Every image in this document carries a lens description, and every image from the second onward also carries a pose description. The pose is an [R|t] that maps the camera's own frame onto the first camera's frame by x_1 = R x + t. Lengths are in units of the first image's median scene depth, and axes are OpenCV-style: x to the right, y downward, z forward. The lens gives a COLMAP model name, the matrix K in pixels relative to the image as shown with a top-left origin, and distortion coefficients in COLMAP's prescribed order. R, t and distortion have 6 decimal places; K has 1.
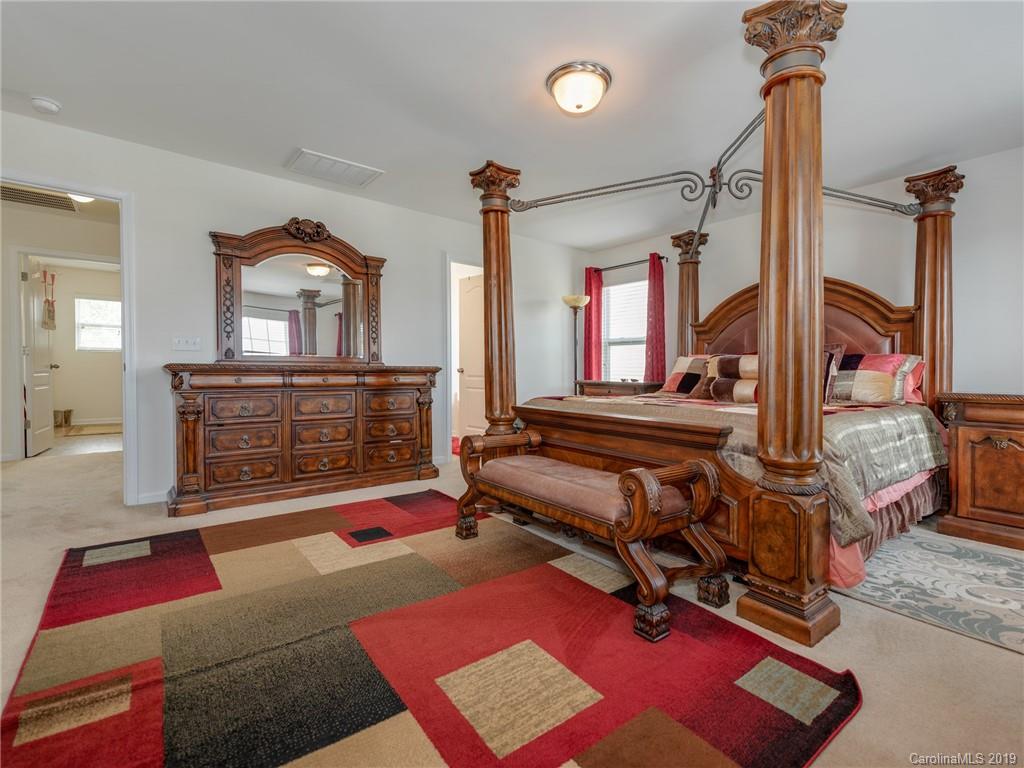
lens RADIAL K [[475.2, 0, 507.8], [0, 475.2, 372.9], [0, 0, 1]] dist [0.010996, -0.000278]
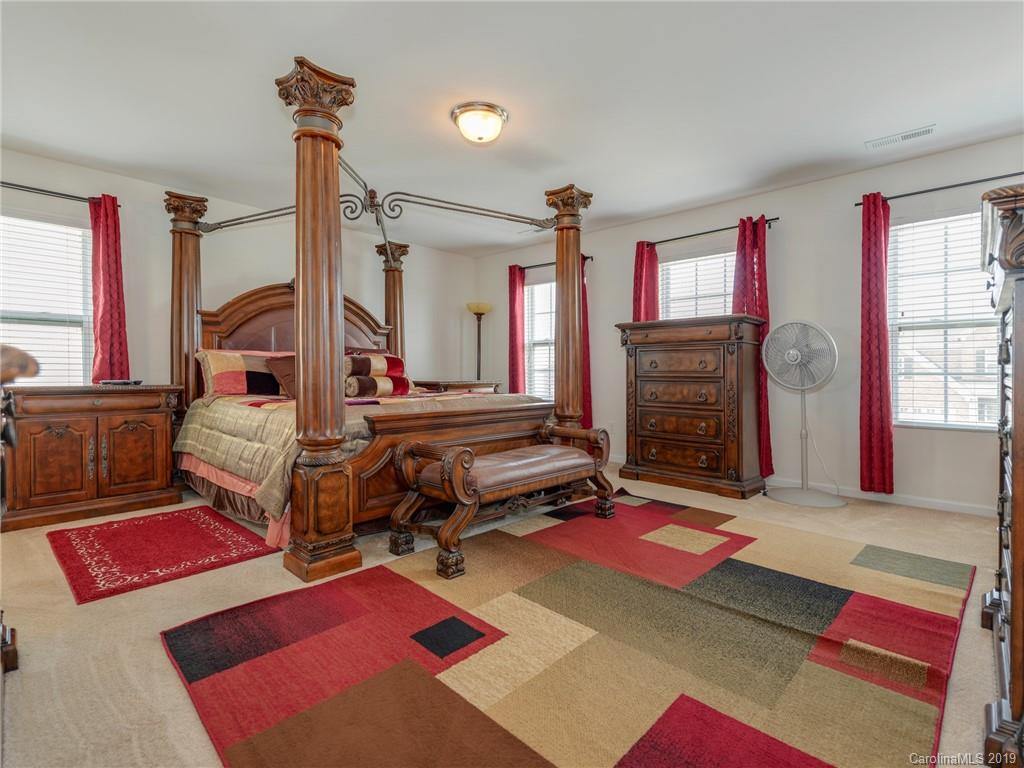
lens RADIAL K [[483.2, 0, 532.8], [0, 483.2, 381.3], [0, 0, 1]] dist [0.004862, -0.000420]
pose [[-0.161388, -0.030266, 0.986427, -0.977612], [-0.002953, 0.999540, 0.030185, -0.016388], [-0.986887, 0.001959, -0.161403, 1.046660]]
